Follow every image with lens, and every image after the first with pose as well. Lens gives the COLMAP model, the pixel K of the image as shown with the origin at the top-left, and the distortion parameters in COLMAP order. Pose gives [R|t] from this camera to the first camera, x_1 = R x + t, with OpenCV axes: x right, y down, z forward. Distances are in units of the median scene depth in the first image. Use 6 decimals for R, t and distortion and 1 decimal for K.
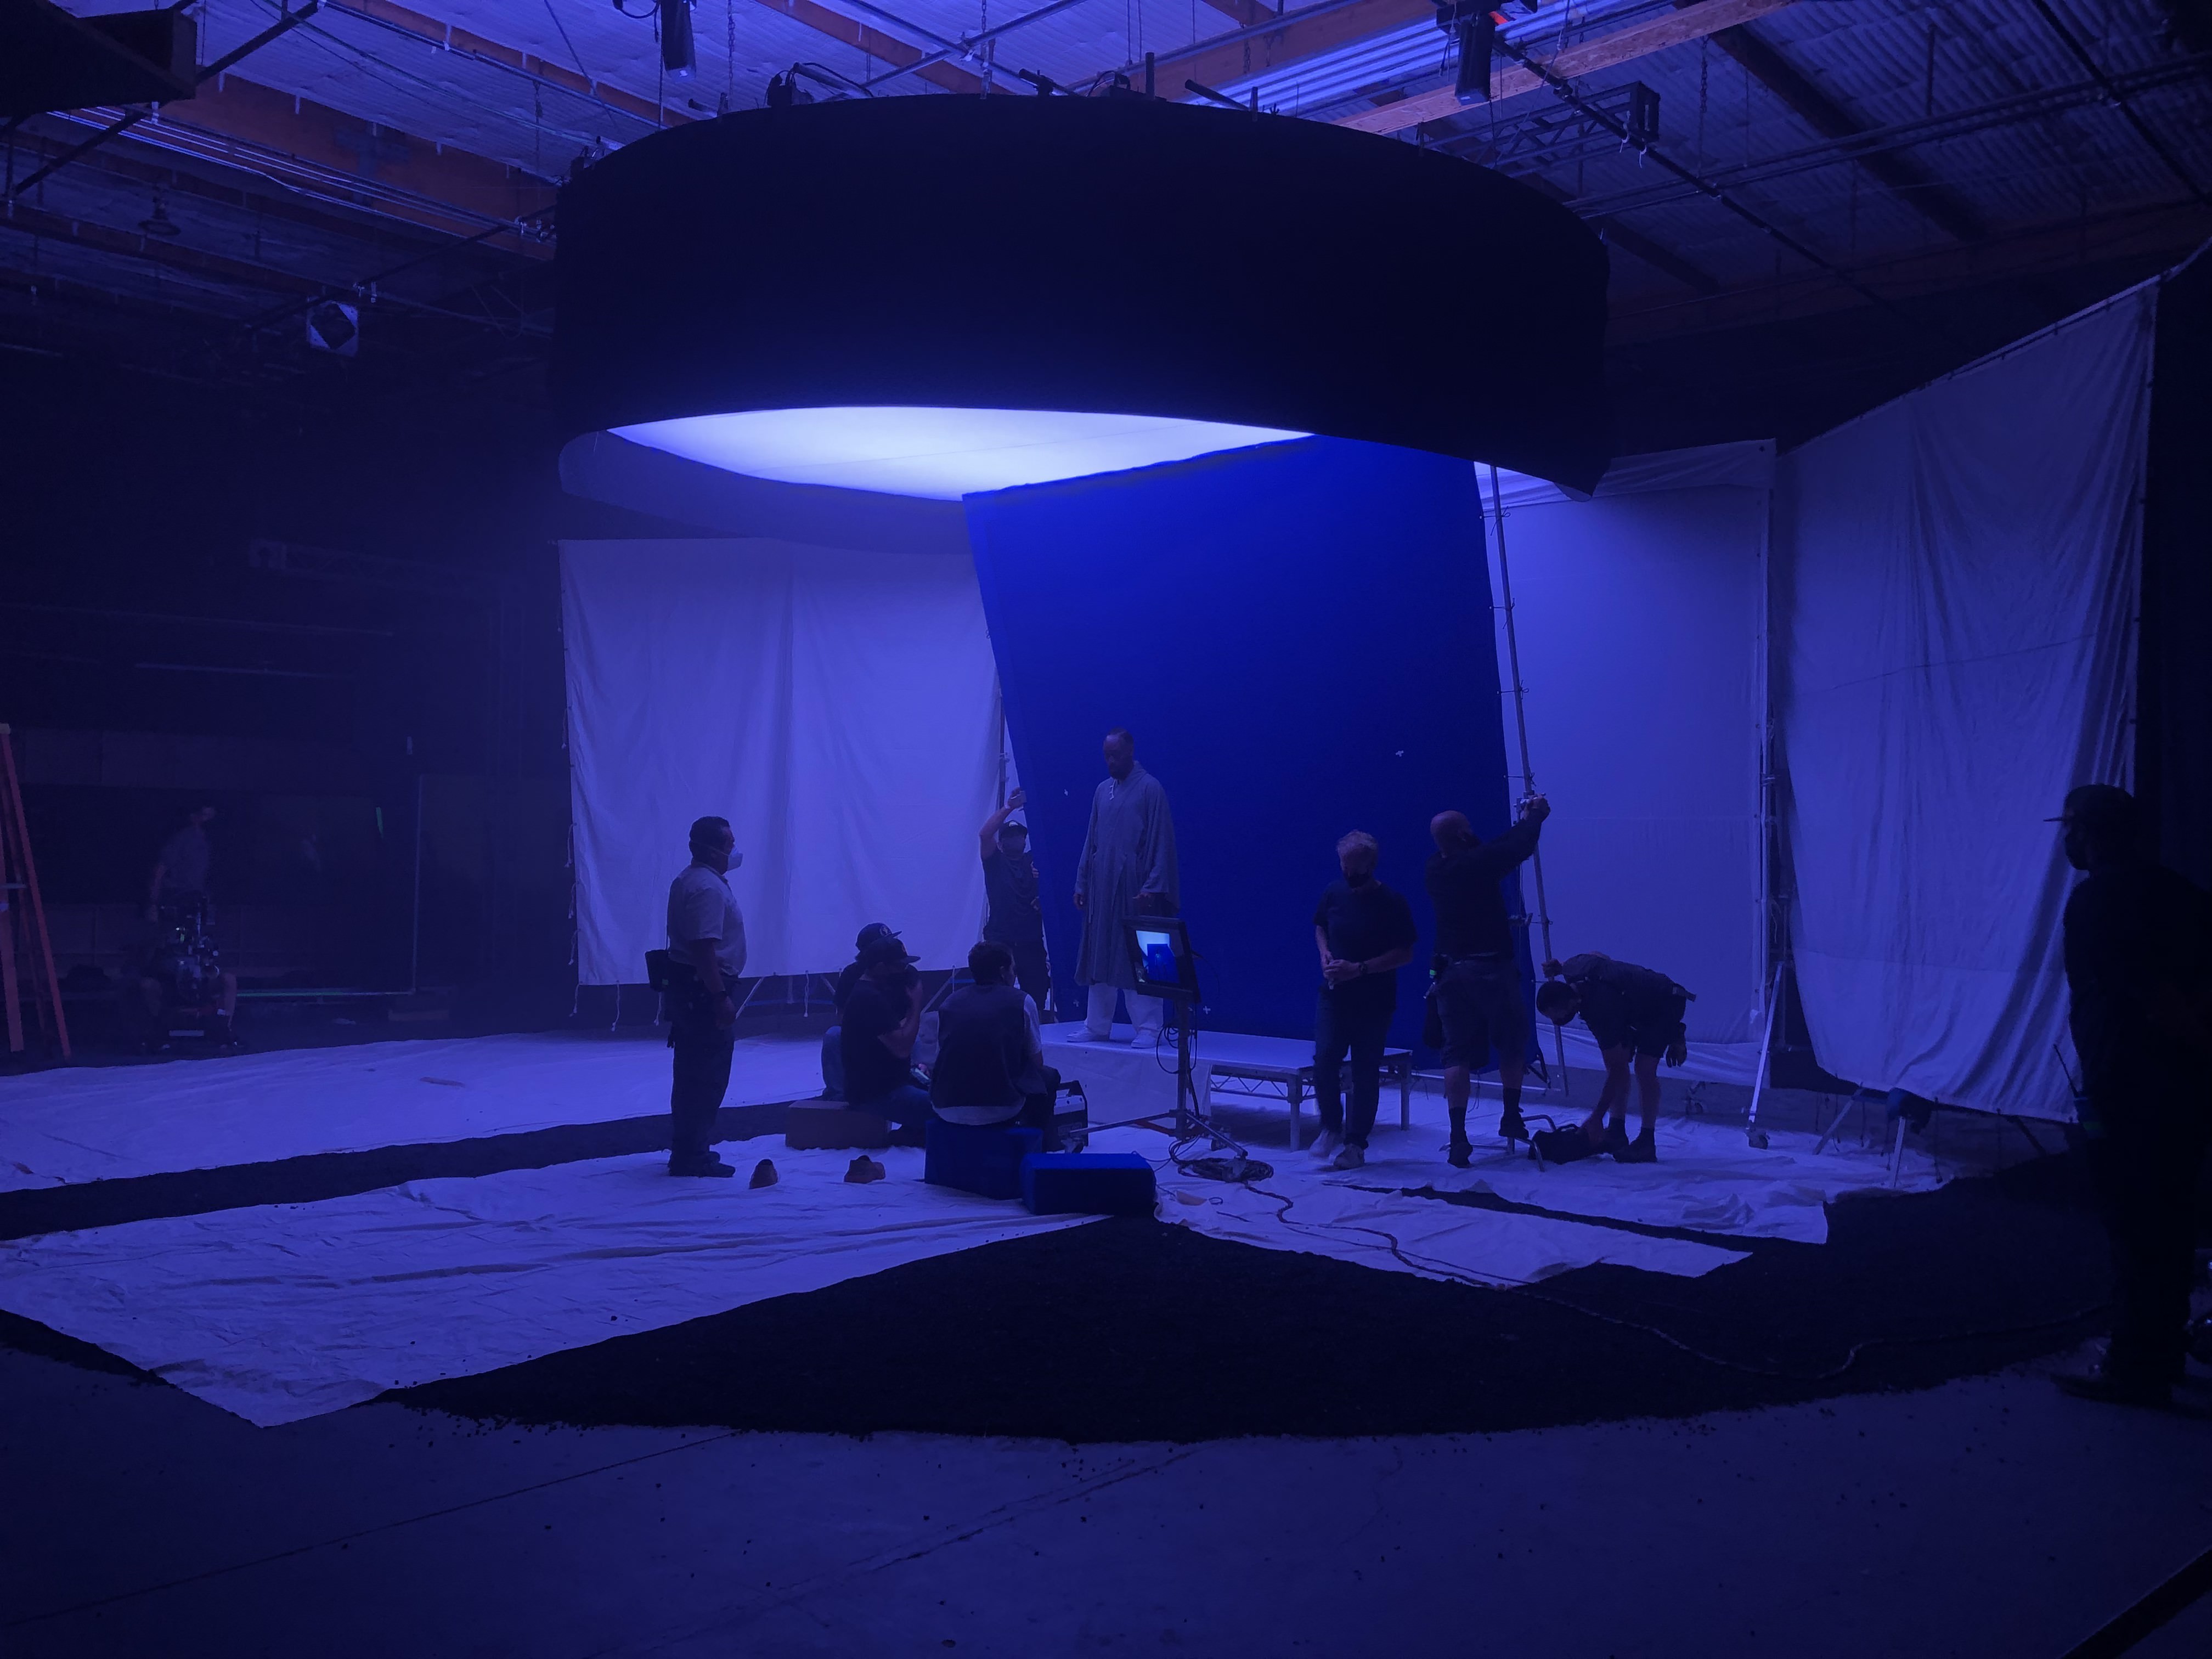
lens RADIAL K [[1821.6, 0, 1113.8], [0, 1821.6, 828.2], [0, 0, 1]] dist [0.016428, 0.000613]
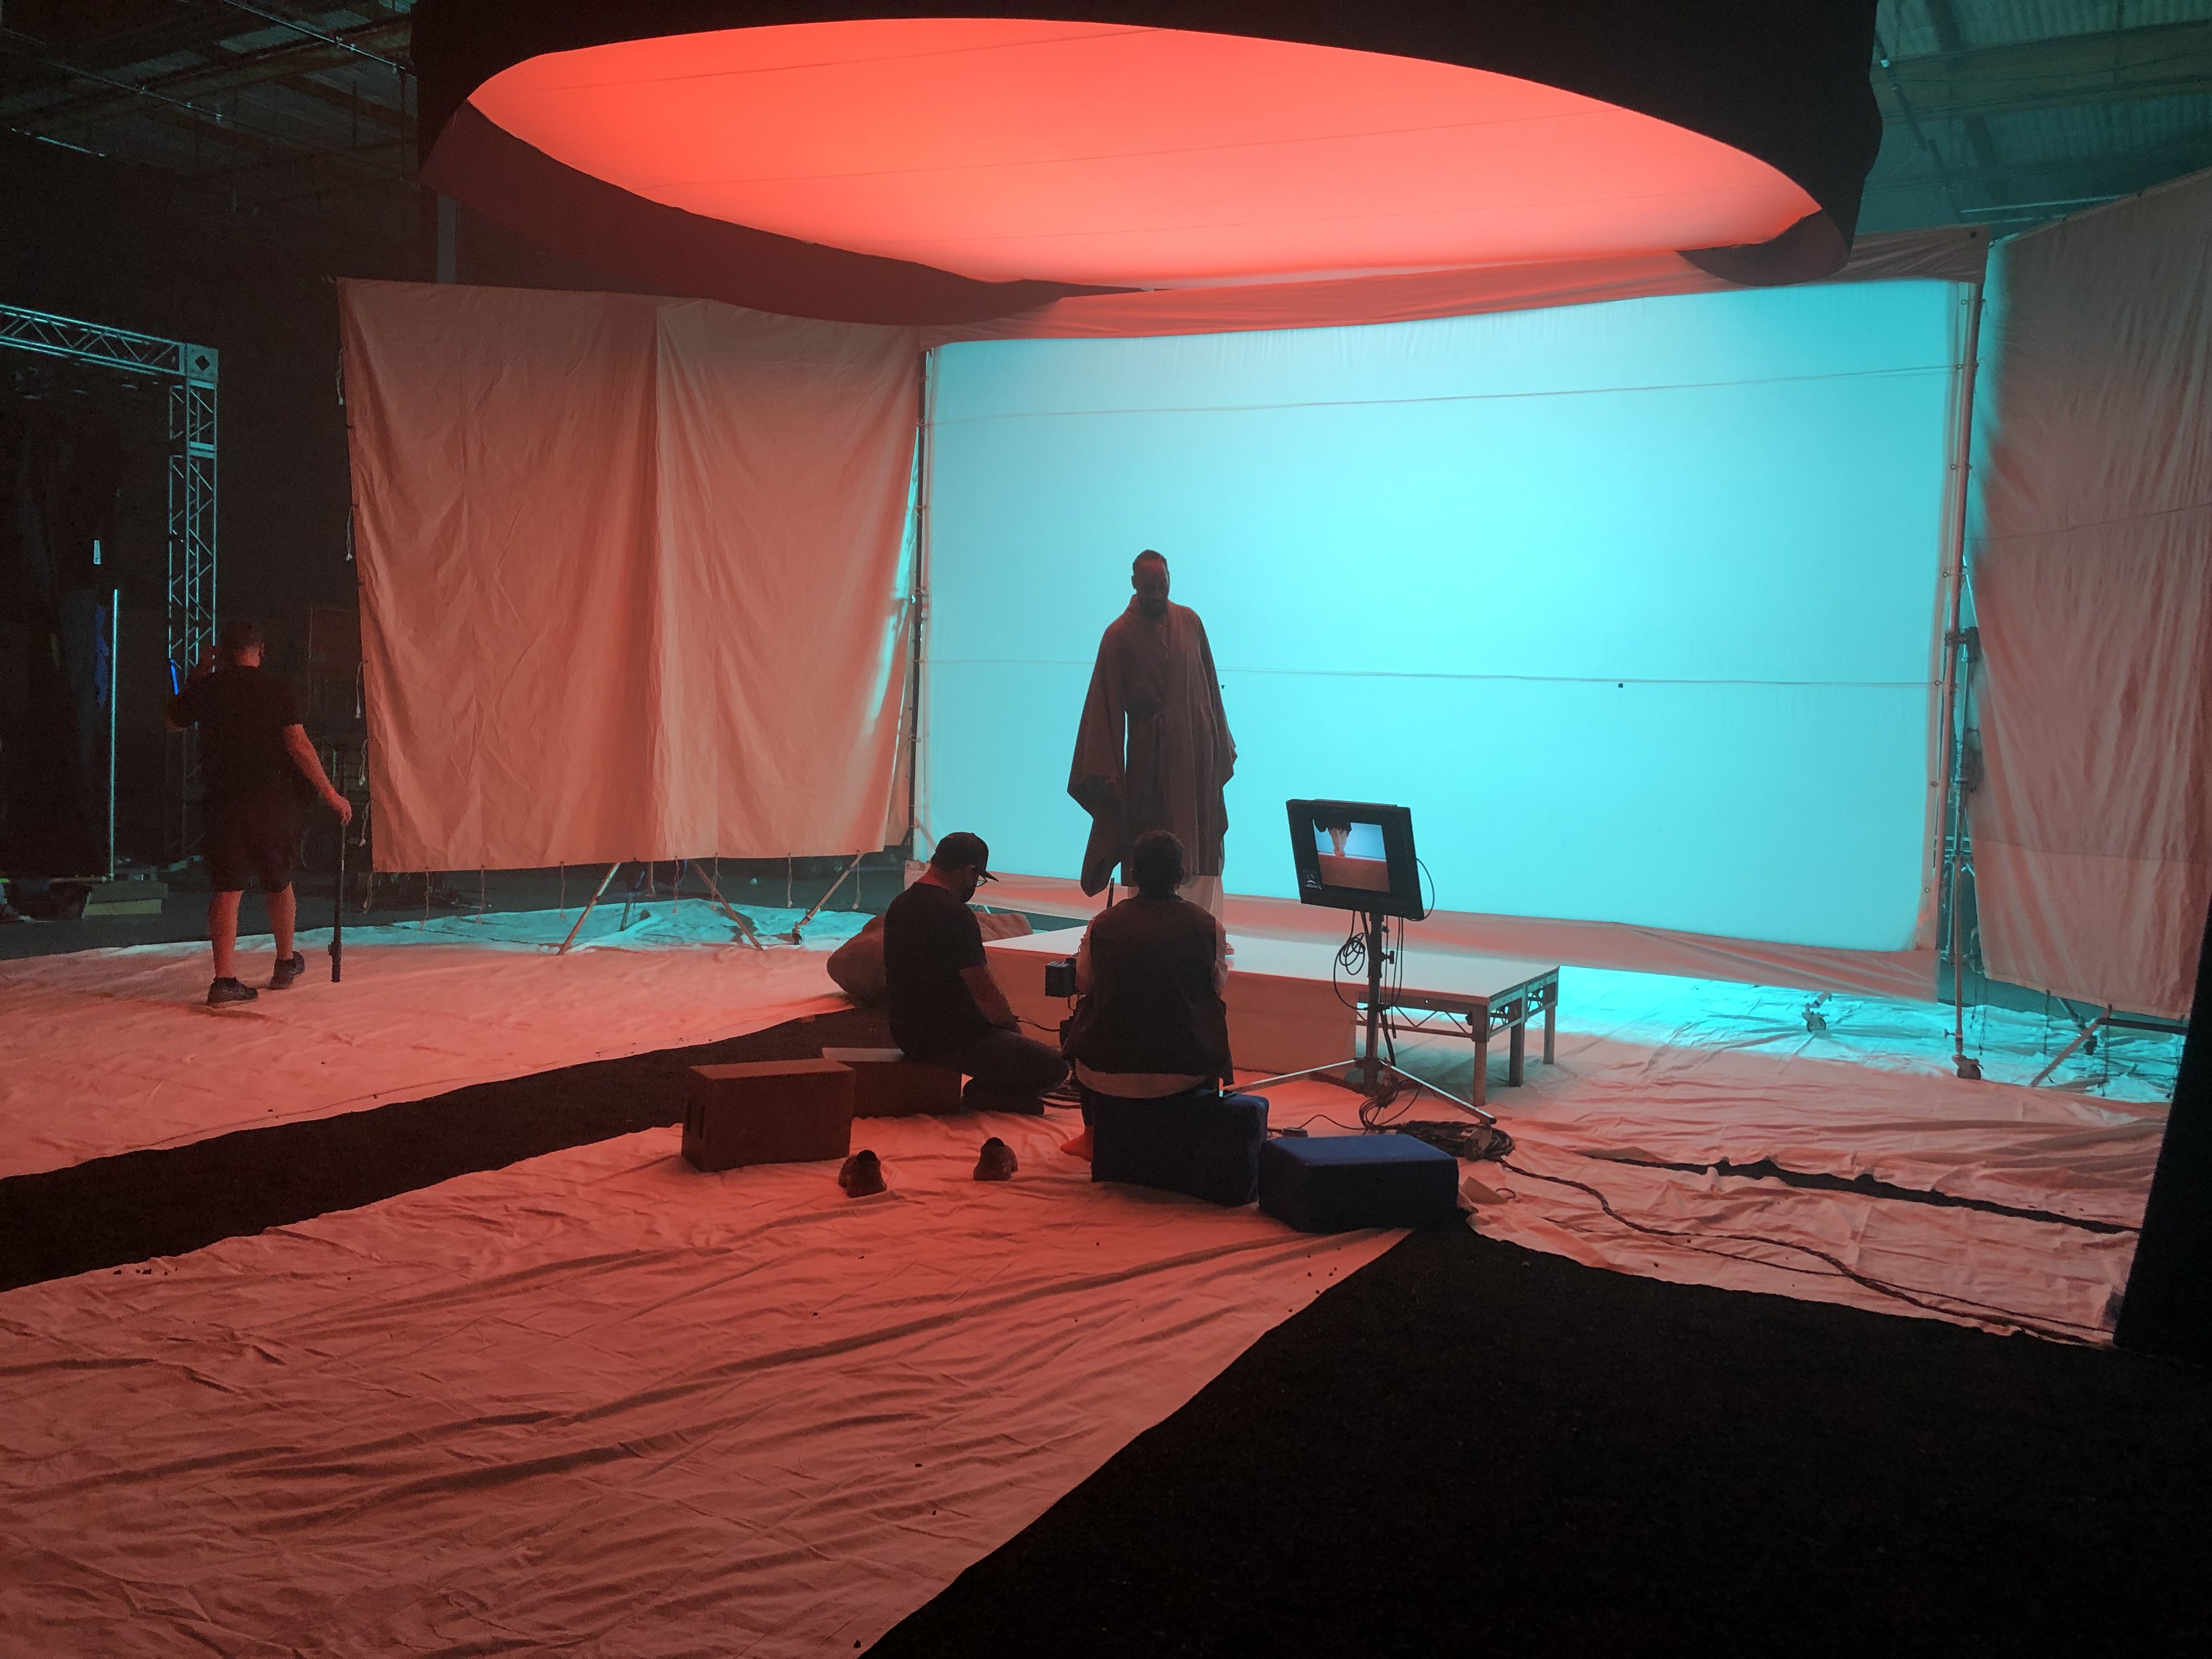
lens RADIAL K [[1821.6, 0, 1113.8], [0, 1821.6, 828.2], [0, 0, 1]] dist [0.016428, 0.000613]
pose [[0.980520, 0.007164, 0.196288, -0.211558], [-0.021396, 0.997284, 0.070480, 0.010859], [-0.195250, -0.073307, 0.978010, 0.295240]]
